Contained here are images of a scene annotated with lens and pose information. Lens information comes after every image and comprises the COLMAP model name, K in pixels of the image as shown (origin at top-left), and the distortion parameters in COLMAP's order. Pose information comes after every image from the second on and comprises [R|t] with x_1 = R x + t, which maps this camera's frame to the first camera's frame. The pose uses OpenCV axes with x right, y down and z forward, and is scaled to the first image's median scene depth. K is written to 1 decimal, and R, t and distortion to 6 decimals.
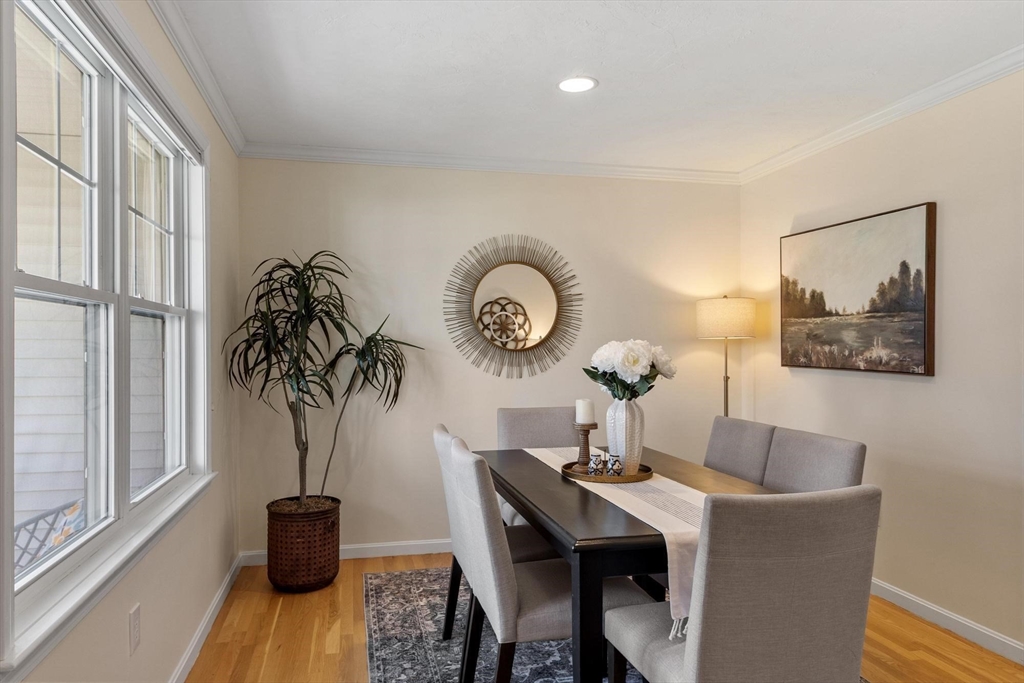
lens RADIAL K [[657.1, 0, 513.5], [0, 657.1, 342.7], [0, 0, 1]] dist [0.004439, 0.000866]
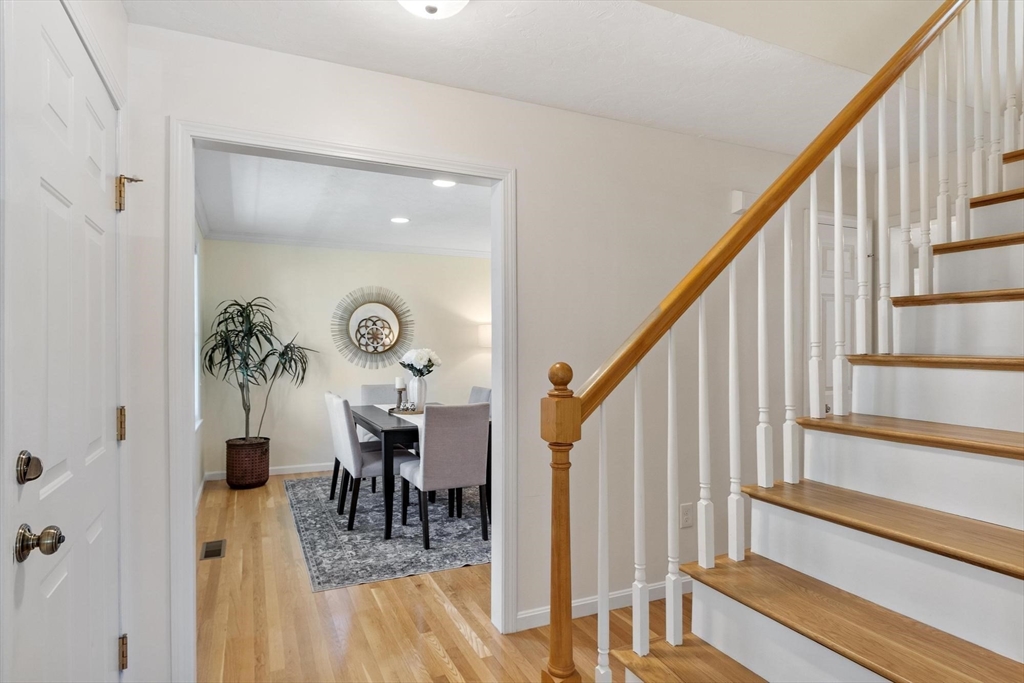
lens RADIAL K [[566.8, 0, 507.7], [0, 566.8, 351.7], [0, 0, 1]] dist [0.001209, 0.000143]
pose [[0.981923, 0.001012, 0.189279, 0.075898], [-0.003477, 0.999913, 0.012691, -0.013694], [-0.189250, -0.013120, 0.981841, -0.613845]]
